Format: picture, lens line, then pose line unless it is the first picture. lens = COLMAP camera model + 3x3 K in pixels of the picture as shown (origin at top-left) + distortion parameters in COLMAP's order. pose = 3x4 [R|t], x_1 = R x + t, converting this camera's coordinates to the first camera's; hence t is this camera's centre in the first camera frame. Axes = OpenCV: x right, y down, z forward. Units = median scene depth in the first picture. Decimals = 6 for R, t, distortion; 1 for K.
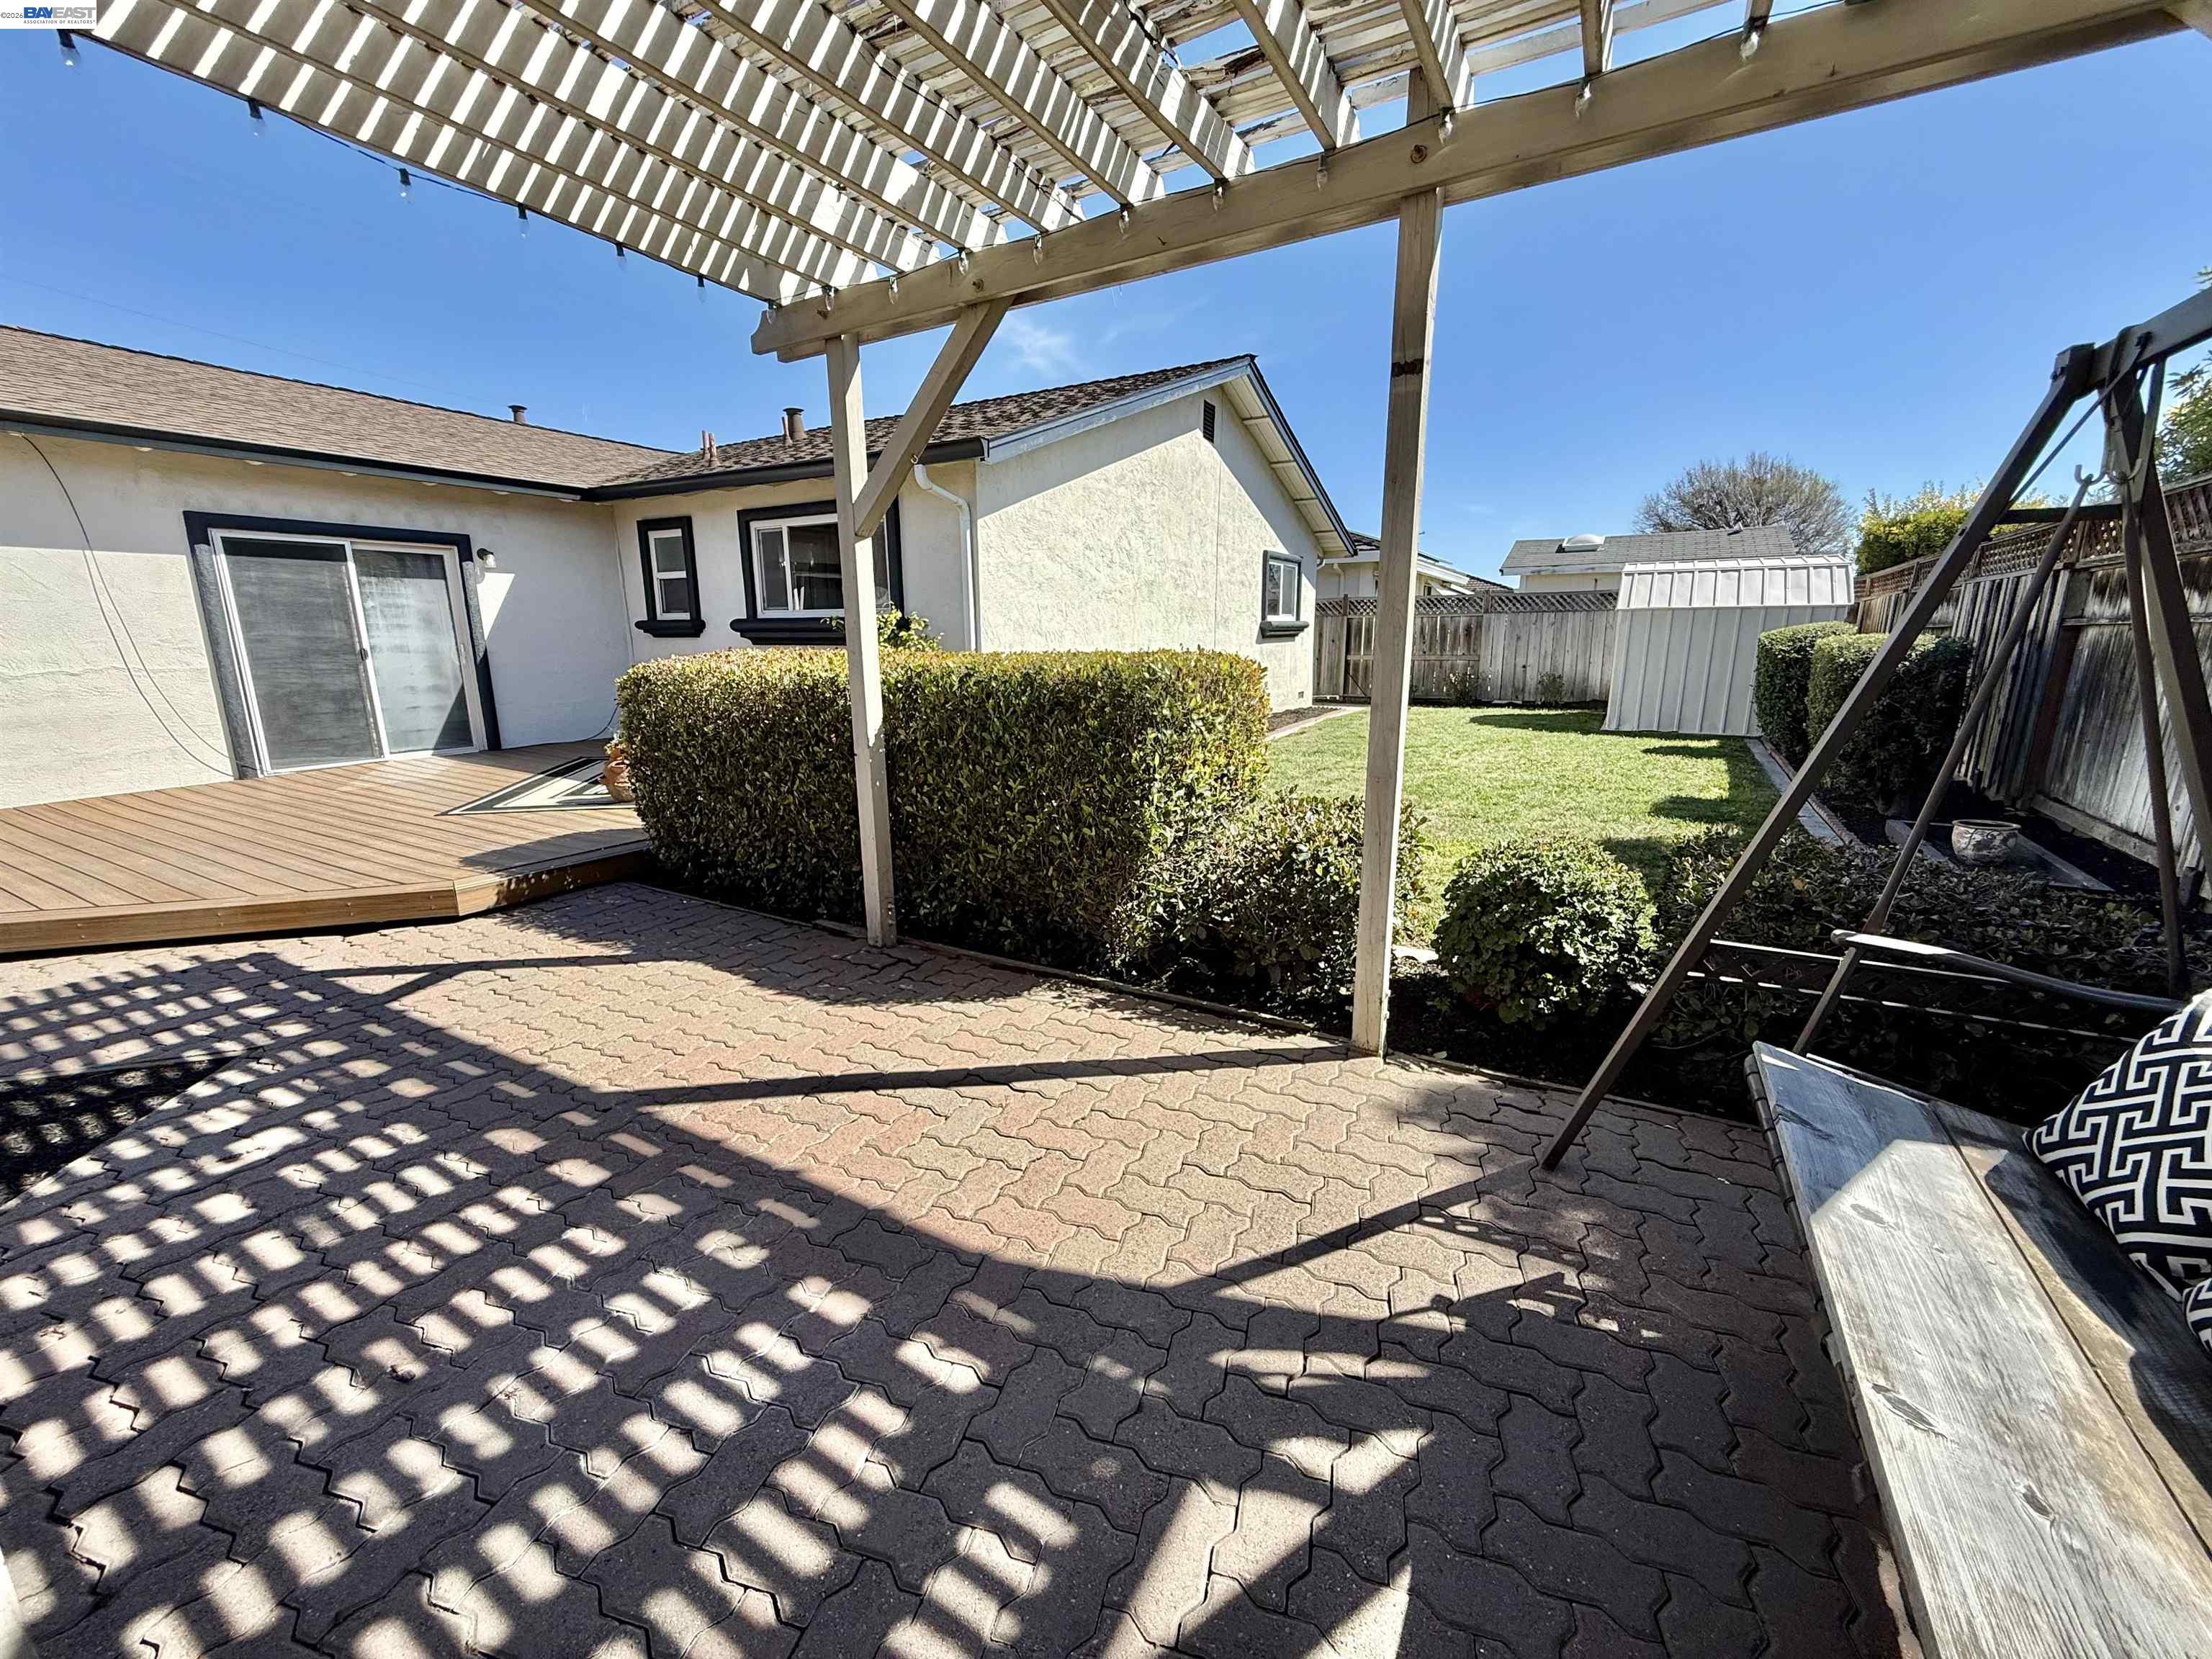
lens RADIAL K [[896.3, 0, 1110.0], [0, 896.3, 831.2], [0, 0, 1]] dist [-0.000513, -0.000106]
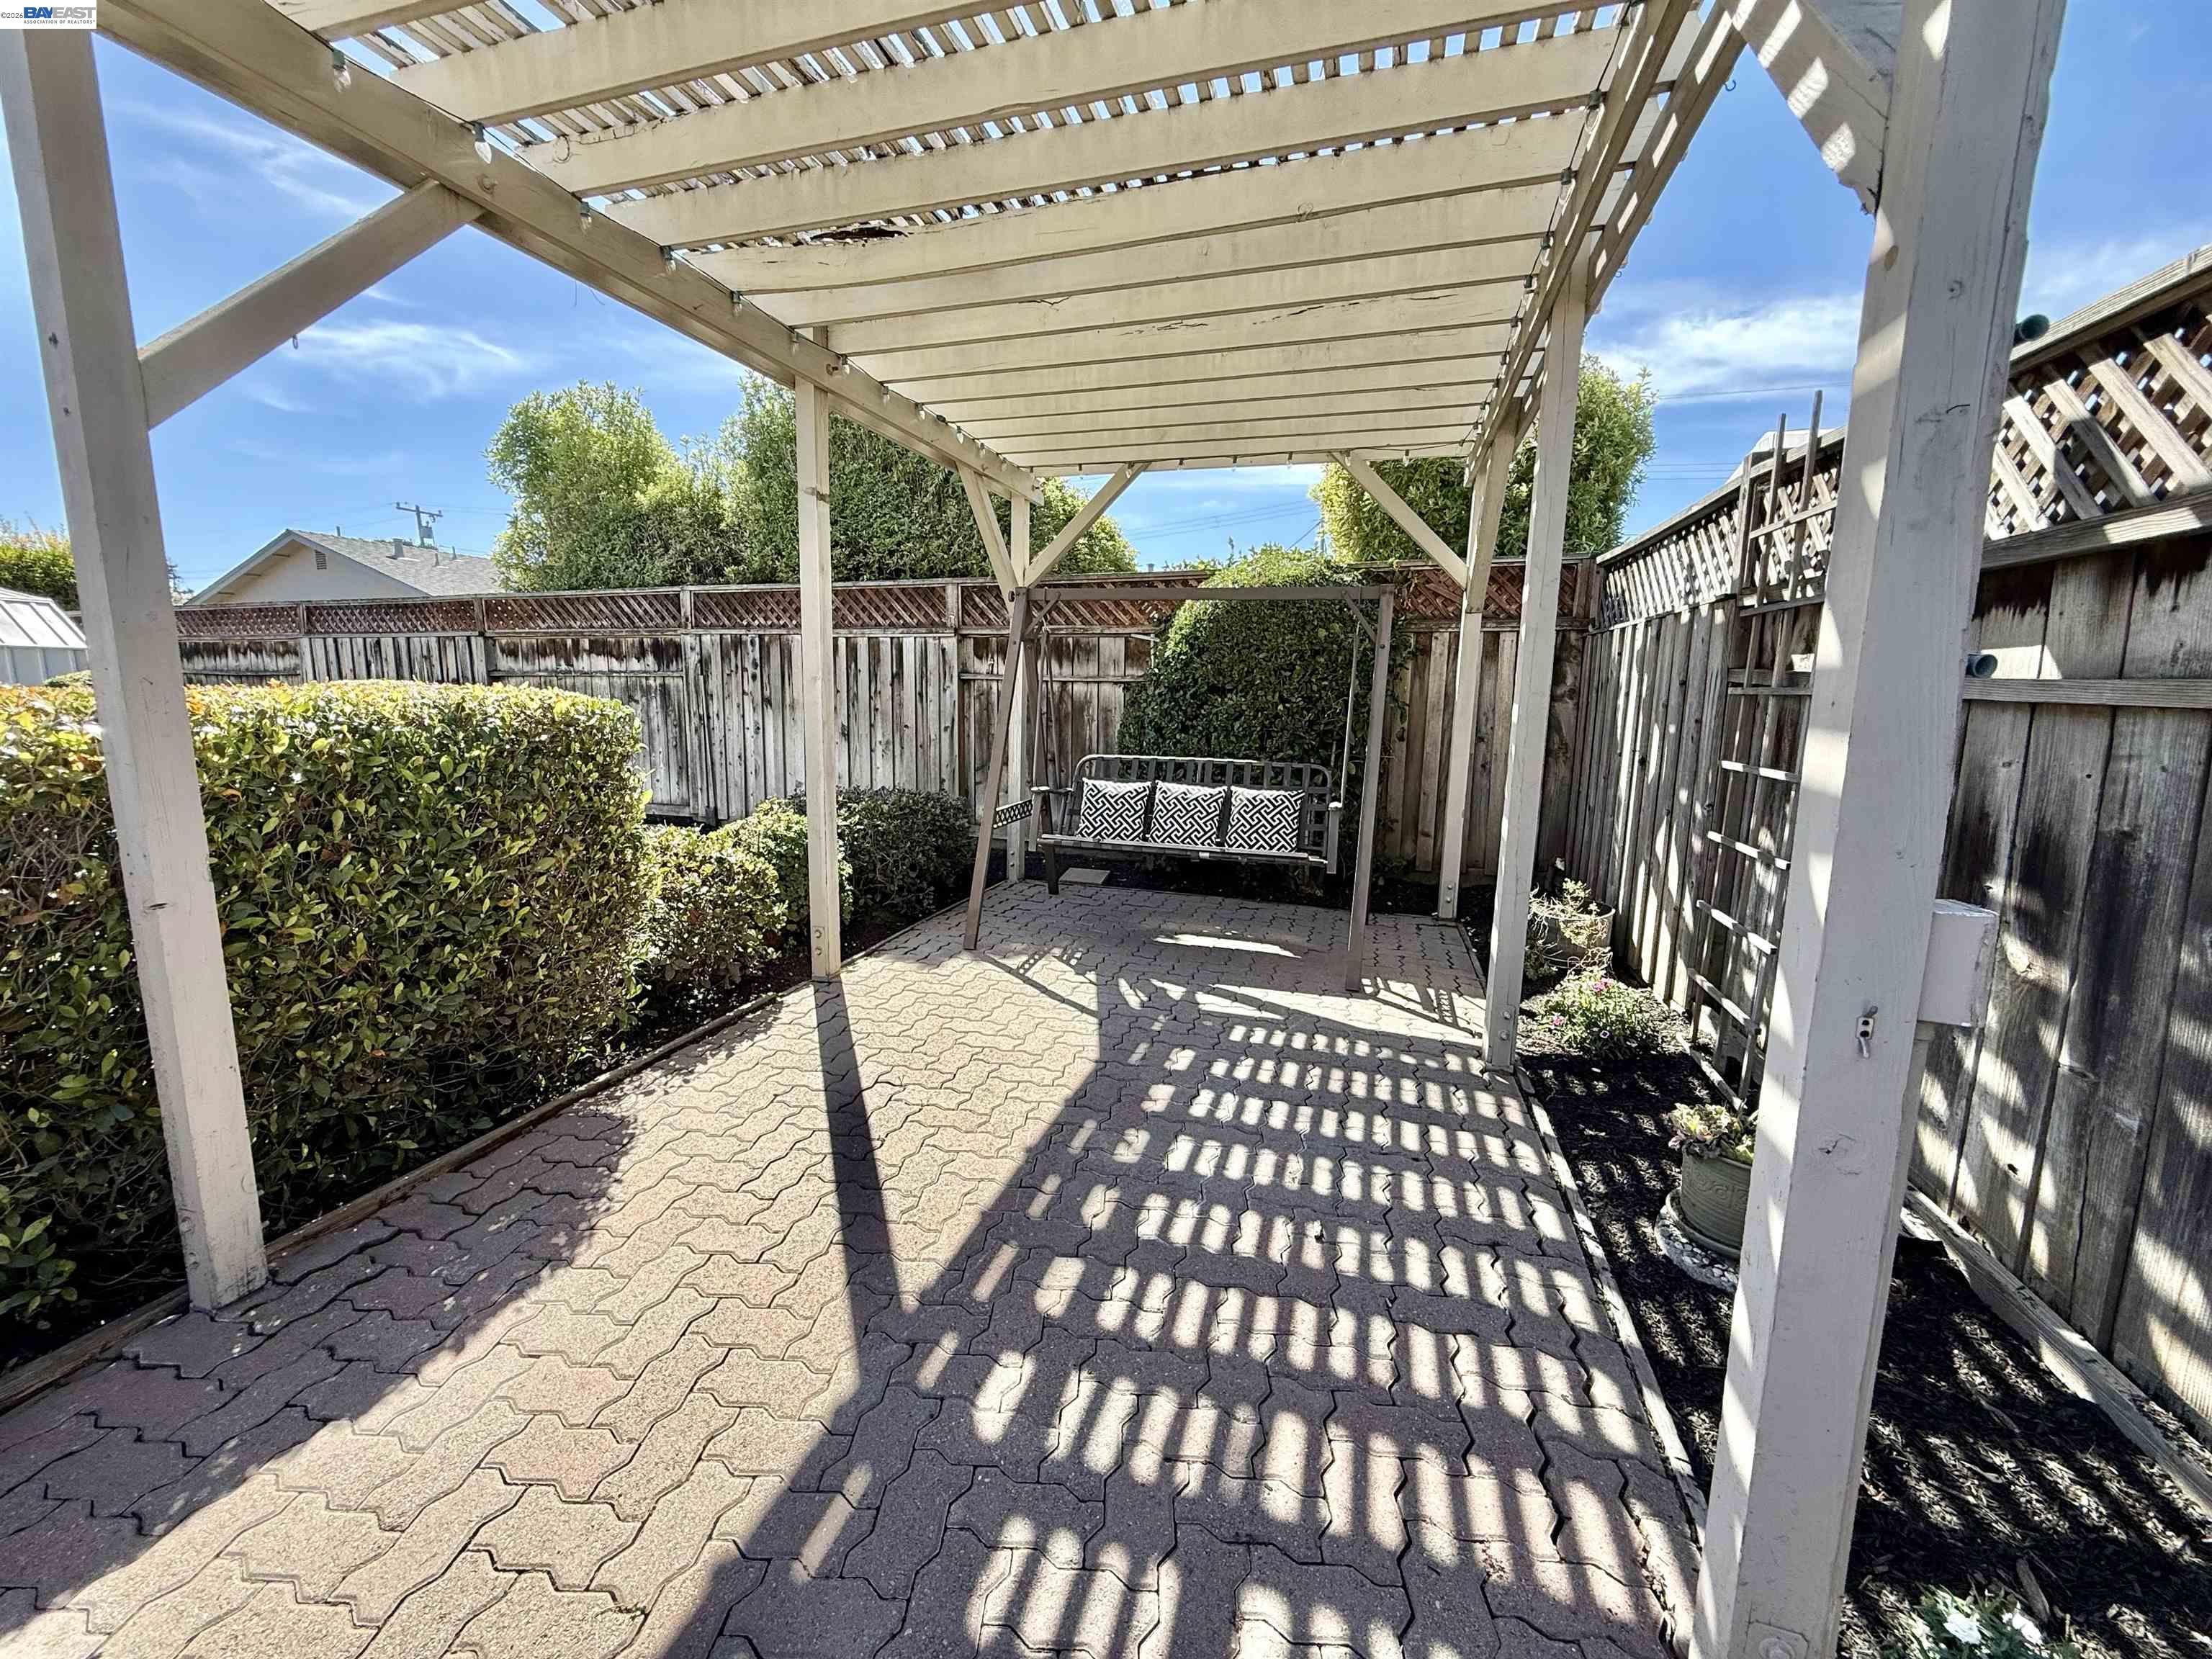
lens RADIAL K [[896.3, 0, 1109.0], [0, 896.3, 827.3], [0, 0, 1]] dist [-0.000513, -0.000106]
pose [[-0.251162, -0.140977, 0.957624, -1.643052], [0.197854, 0.960971, 0.193362, -0.229725], [-0.947508, 0.238035, -0.213466, 1.253875]]
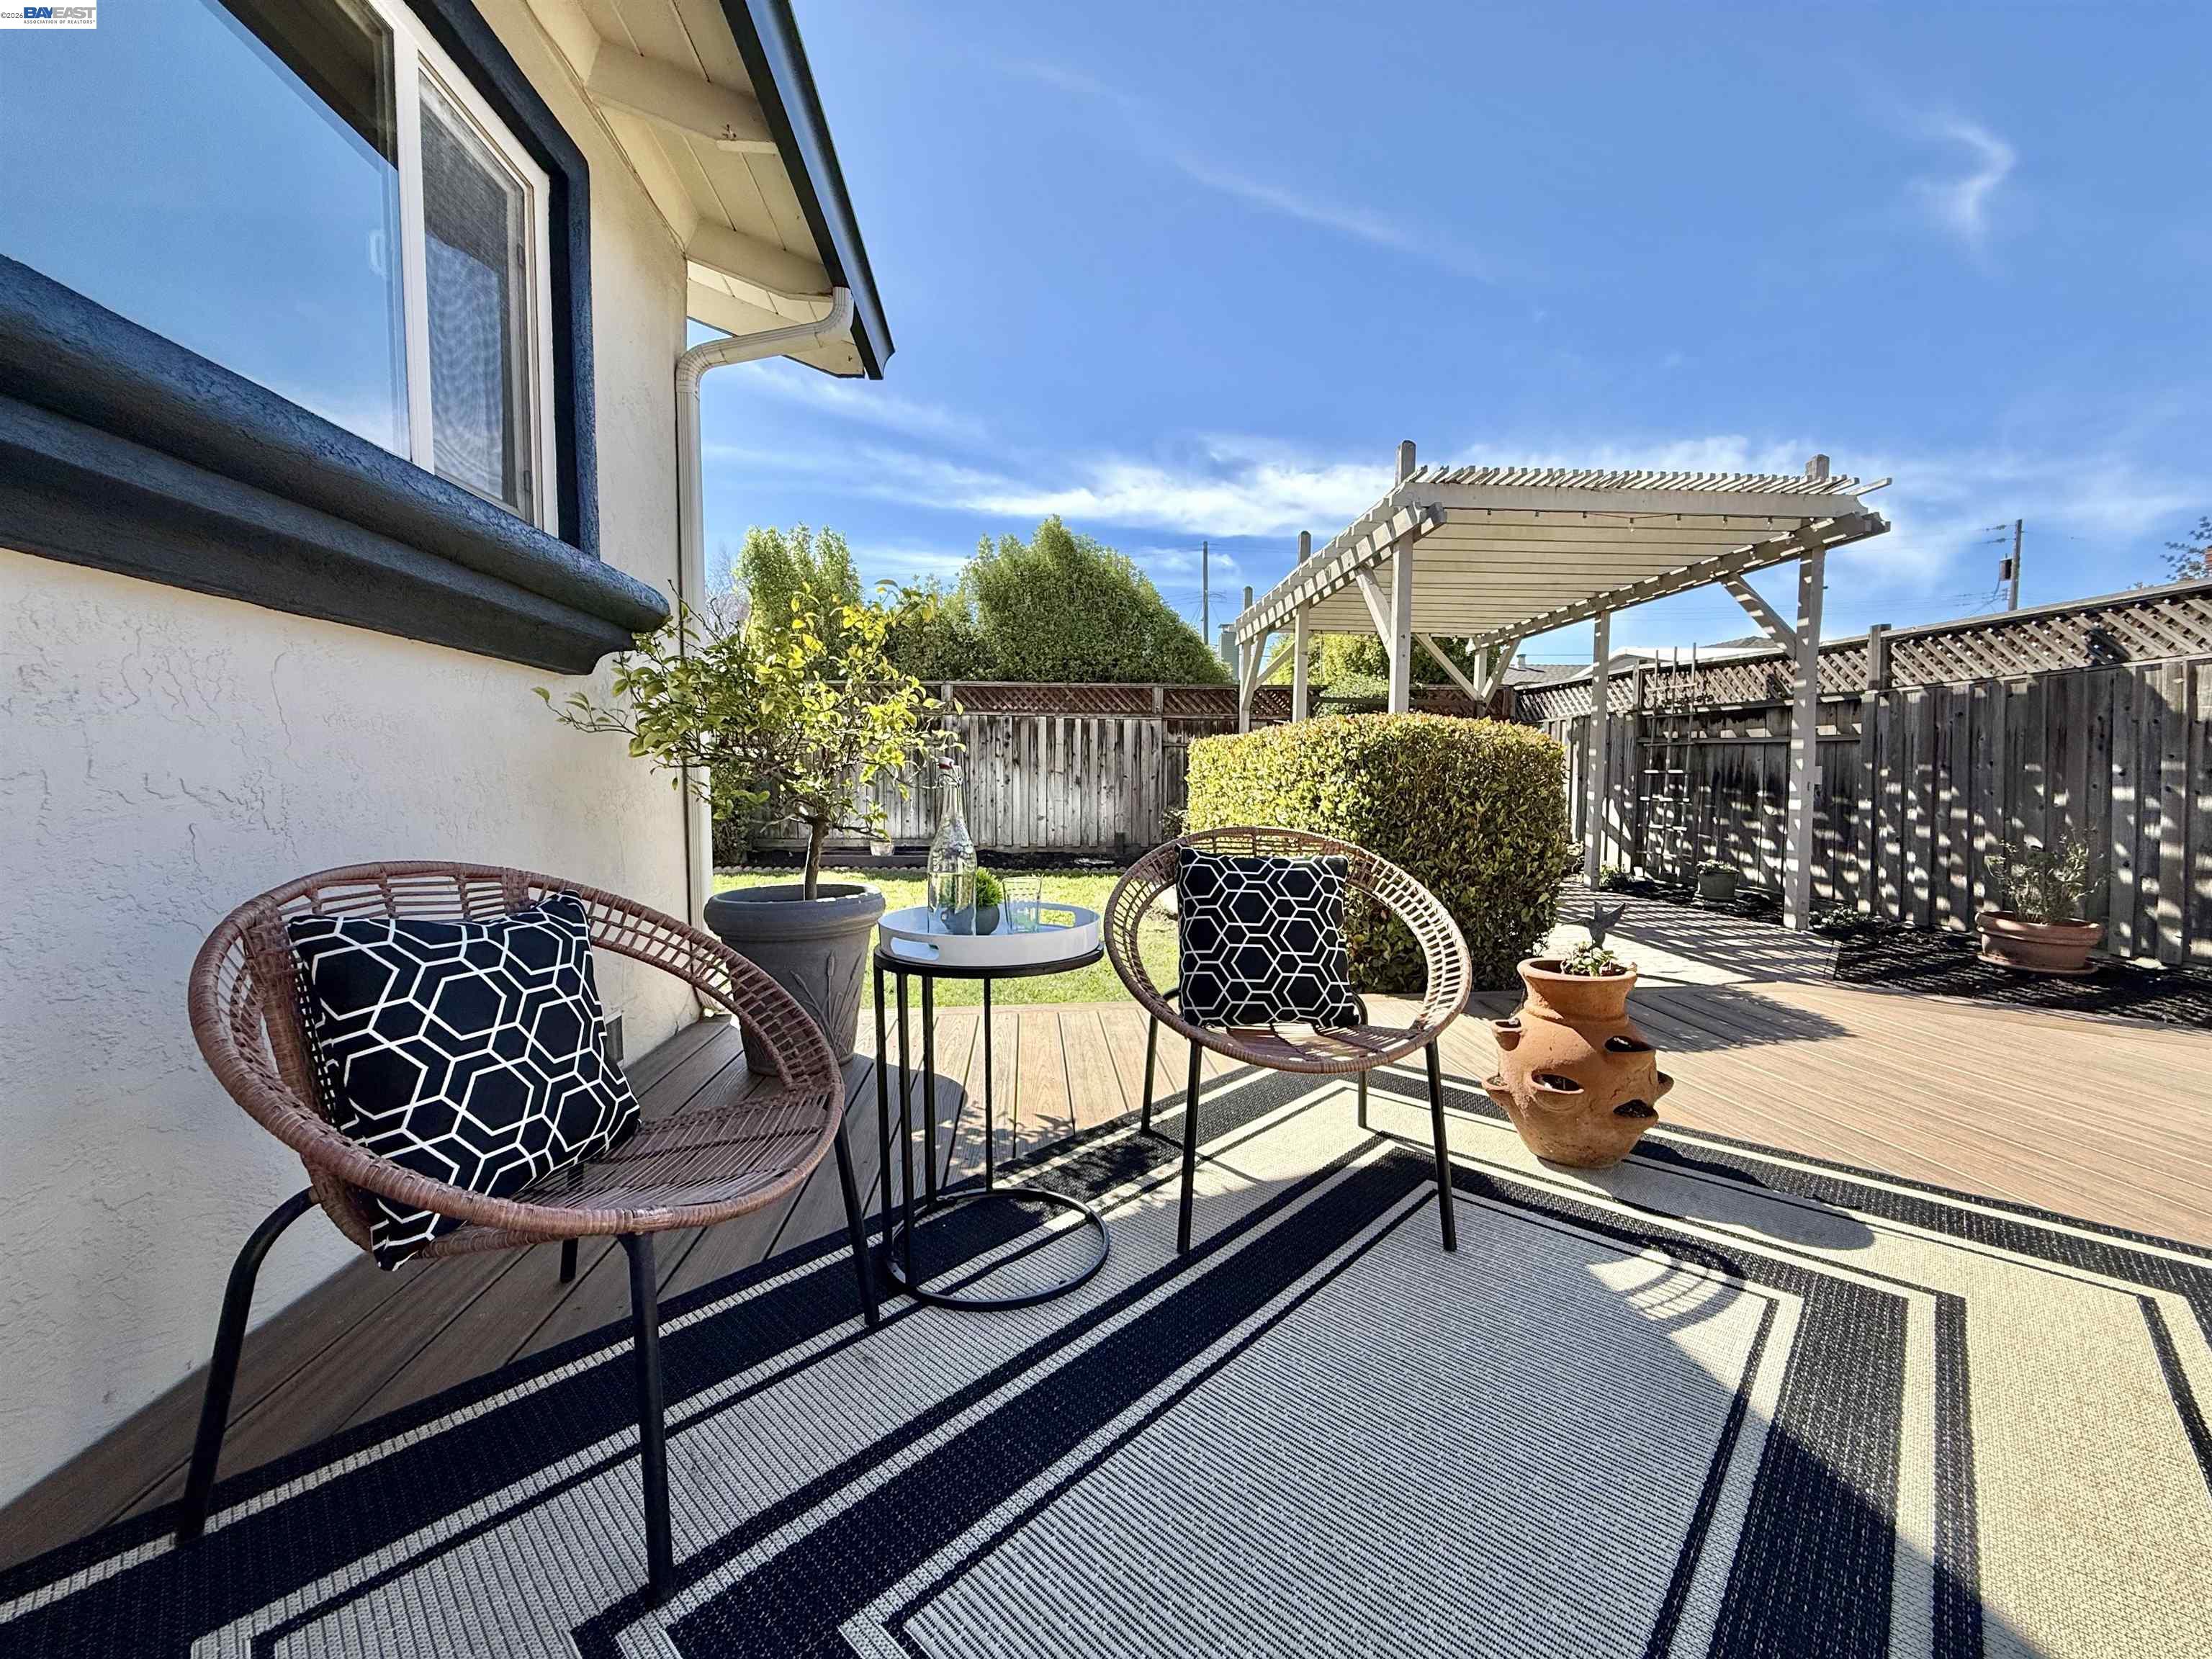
lens RADIAL K [[896.3, 0, 1124.7], [0, 896.3, 821.3], [0, 0, 1]] dist [-0.000513, -0.000106]
pose [[-0.581607, -0.034184, 0.812751, -2.731941], [0.172618, 0.971177, 0.164373, -0.915121], [-0.794944, 0.235896, -0.558942, 5.496475]]
